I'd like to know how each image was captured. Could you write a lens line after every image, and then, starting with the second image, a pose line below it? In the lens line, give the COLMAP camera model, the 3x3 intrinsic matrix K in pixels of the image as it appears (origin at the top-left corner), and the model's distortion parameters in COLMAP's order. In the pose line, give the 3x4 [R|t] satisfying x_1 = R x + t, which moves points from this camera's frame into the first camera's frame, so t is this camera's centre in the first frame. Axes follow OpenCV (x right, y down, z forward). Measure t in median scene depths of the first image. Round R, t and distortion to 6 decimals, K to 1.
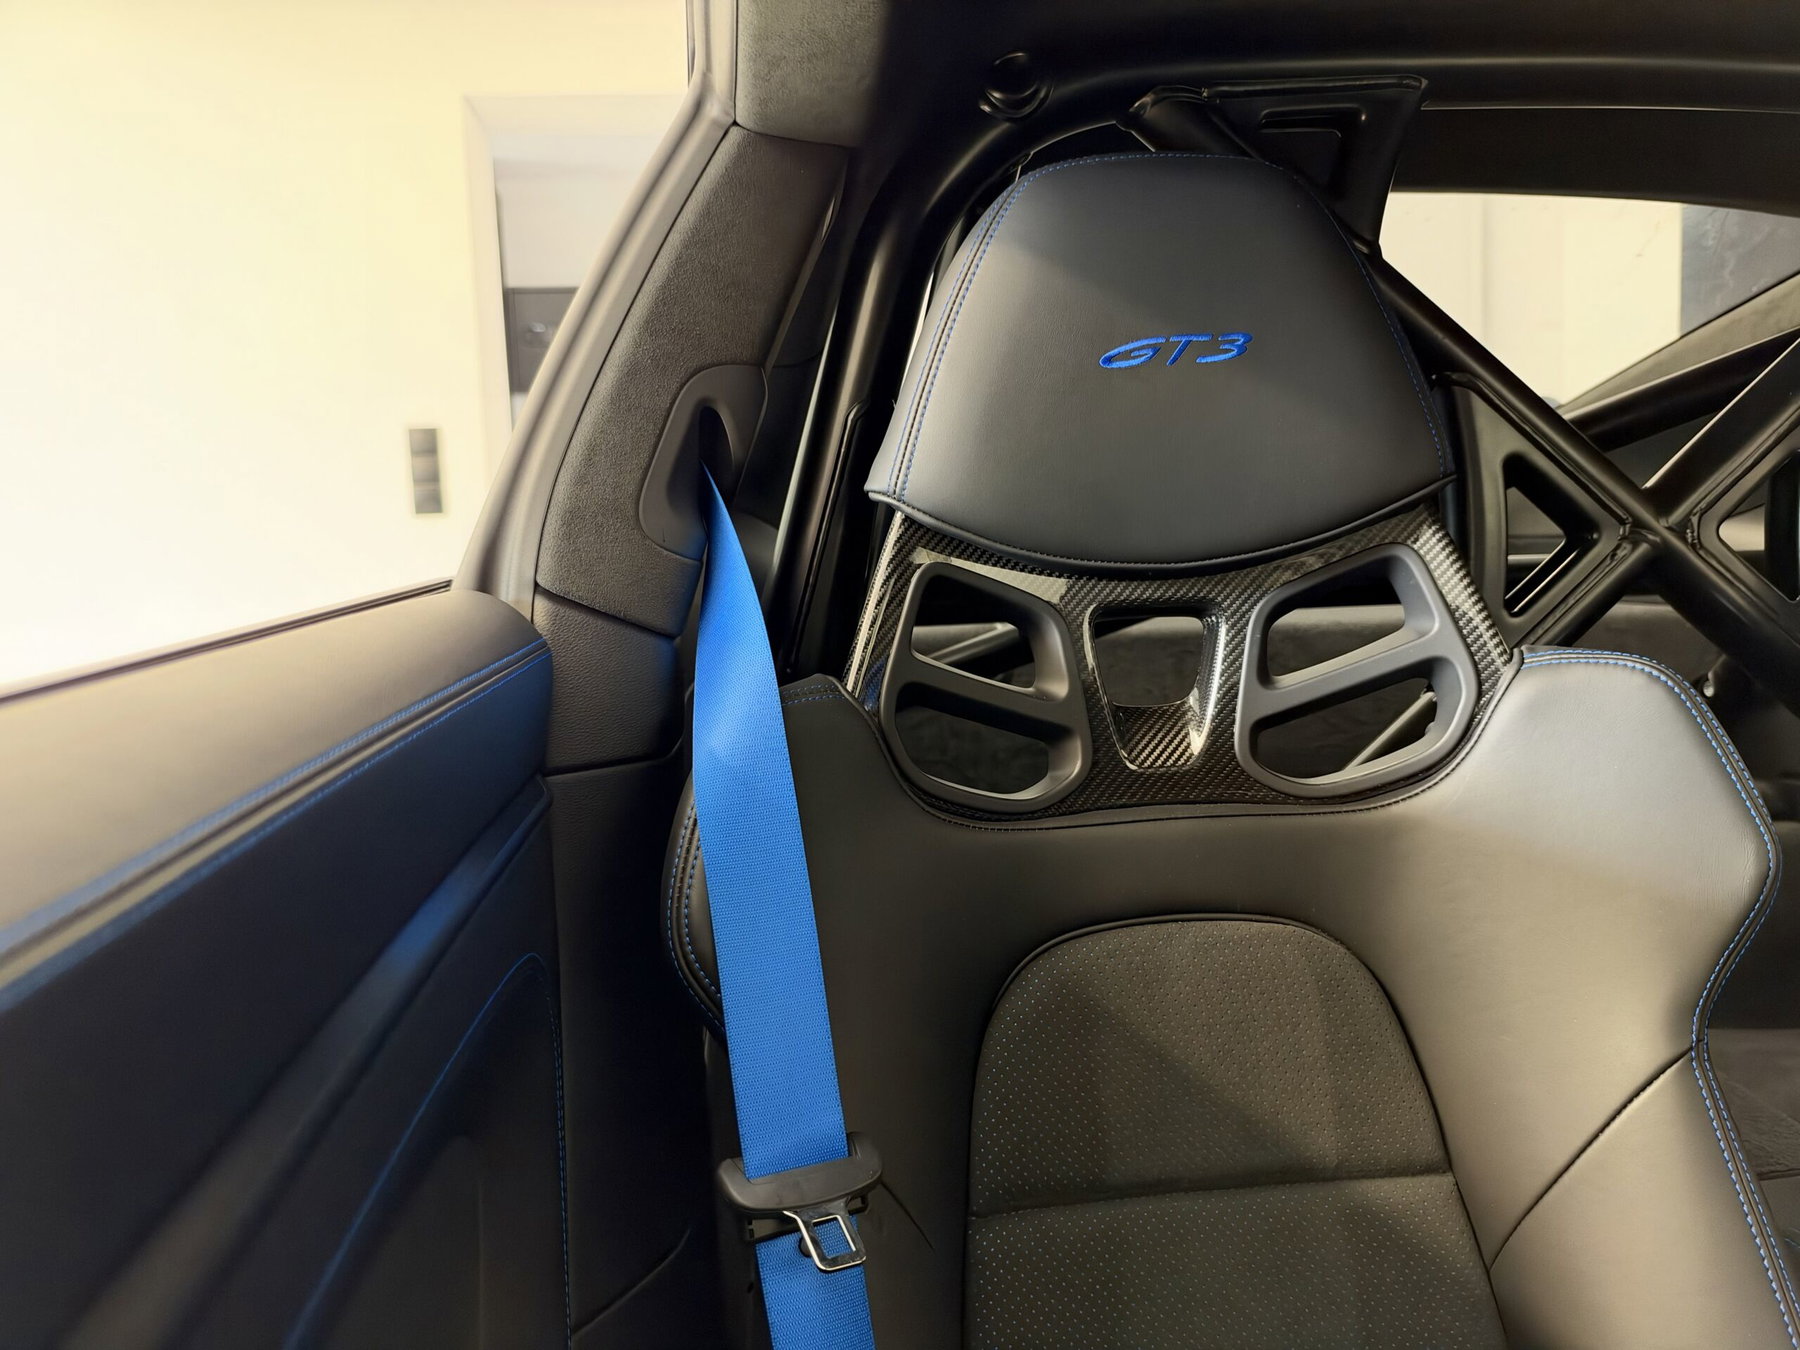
lens RADIAL K [[1254.9, 0, 912.3], [0, 1254.9, 685.1], [0, 0, 1]] dist [0.061134, -0.112471]
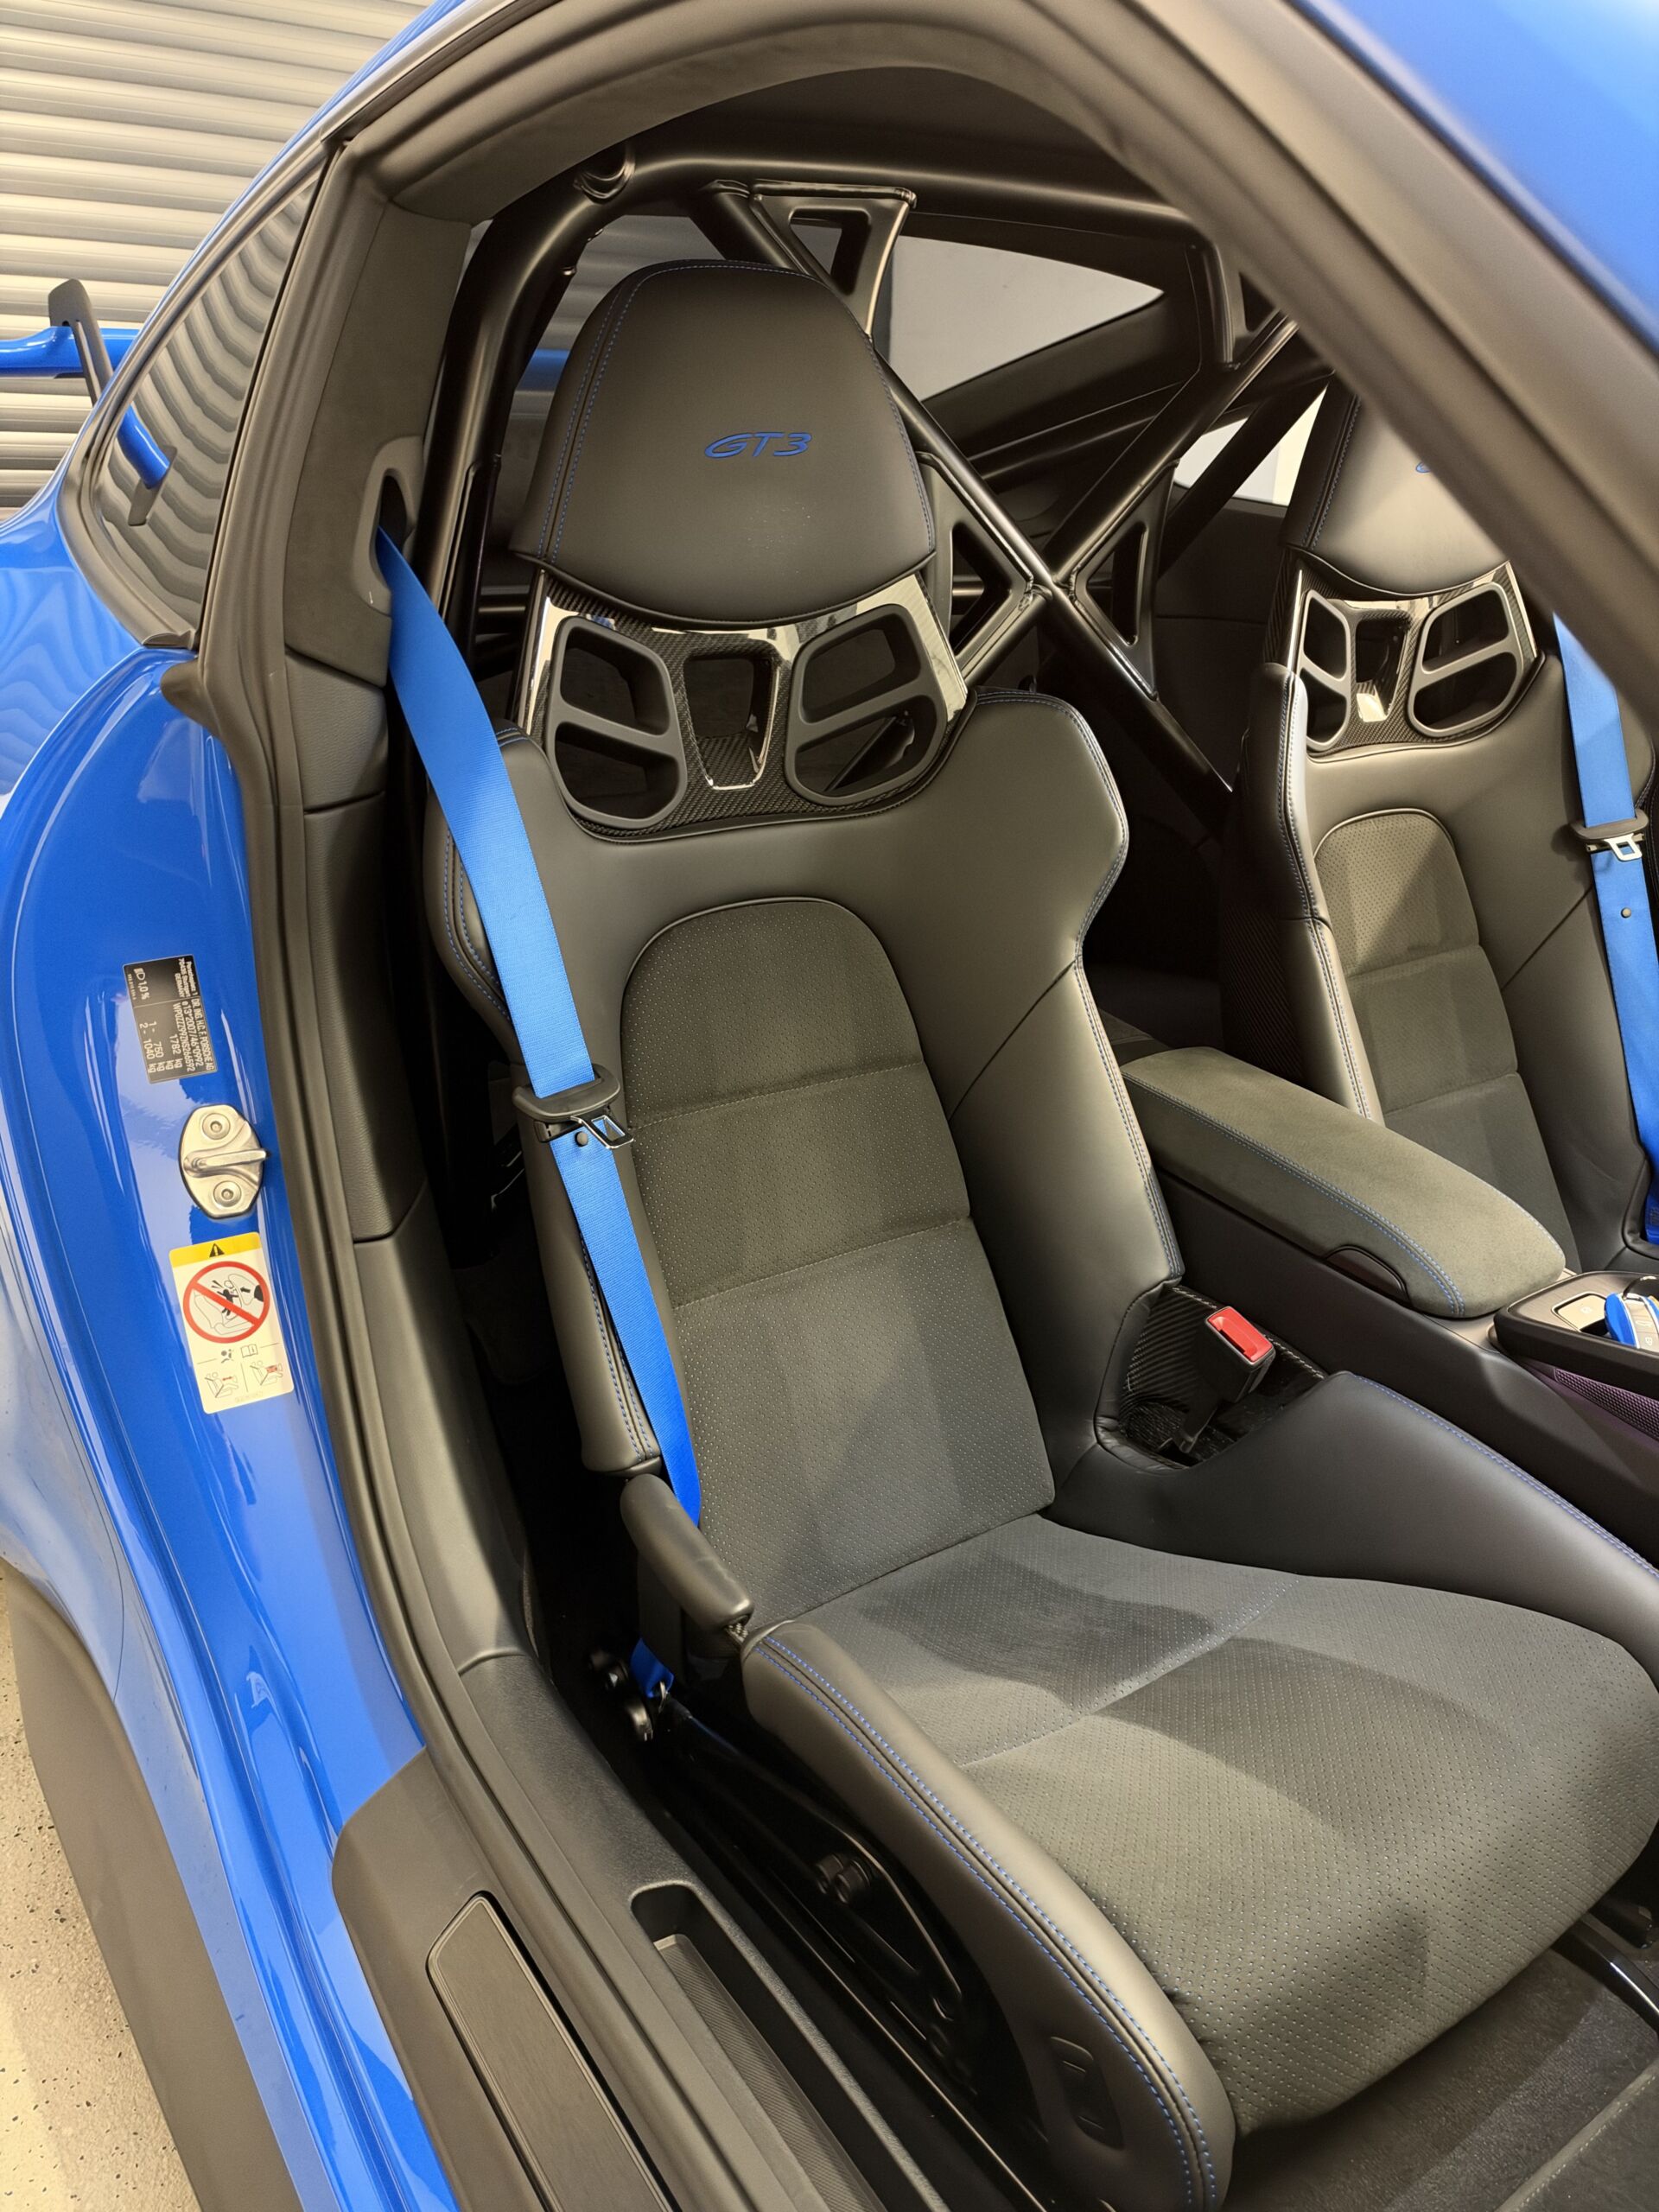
lens RADIAL K [[1542.1, 0, 832.4], [0, 1542.1, 1112.8], [0, 0, 1]] dist [0.061134, -0.112471]
pose [[0.889337, -0.130858, 0.438127, -0.431250], [-0.005536, 0.955023, 0.296479, -0.082377], [-0.457218, -0.266095, 0.848614, -0.457772]]
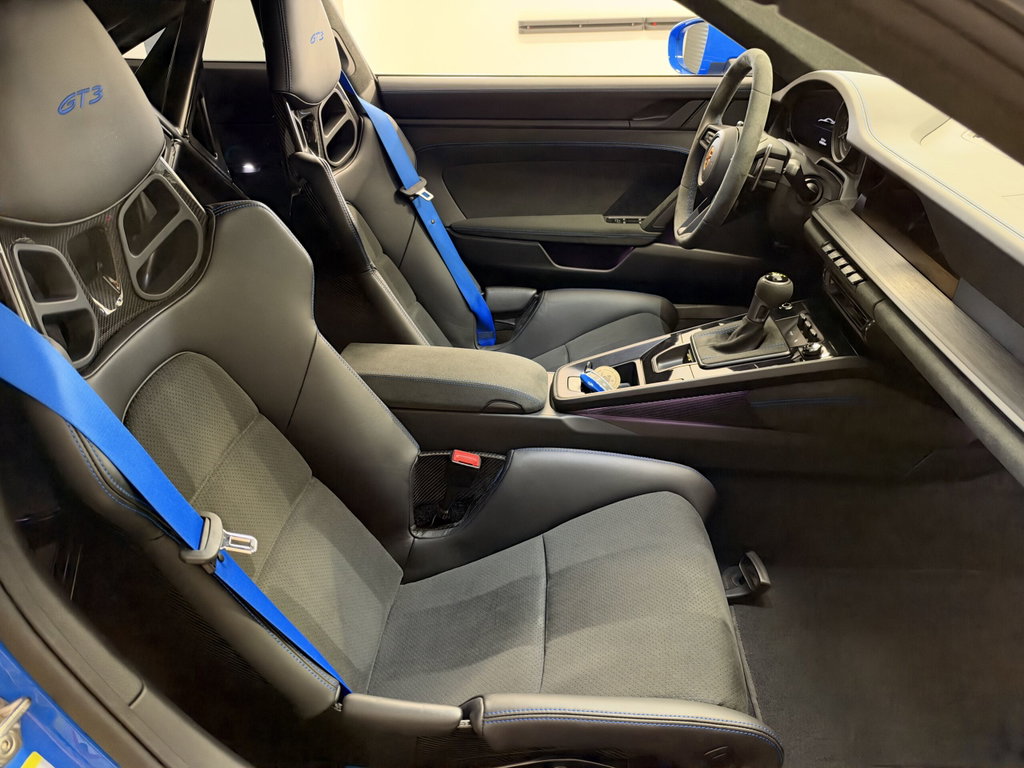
lens RADIAL K [[719.3, 0, 514.4], [0, 719.3, 390.0], [0, 0, 1]] dist [0.088308, -0.195968]
pose [[0.208846, -0.468715, 0.858307, -0.686243], [0.137700, 0.883010, 0.448700, -0.244551], [-0.968206, 0.024479, 0.248955, 0.100474]]
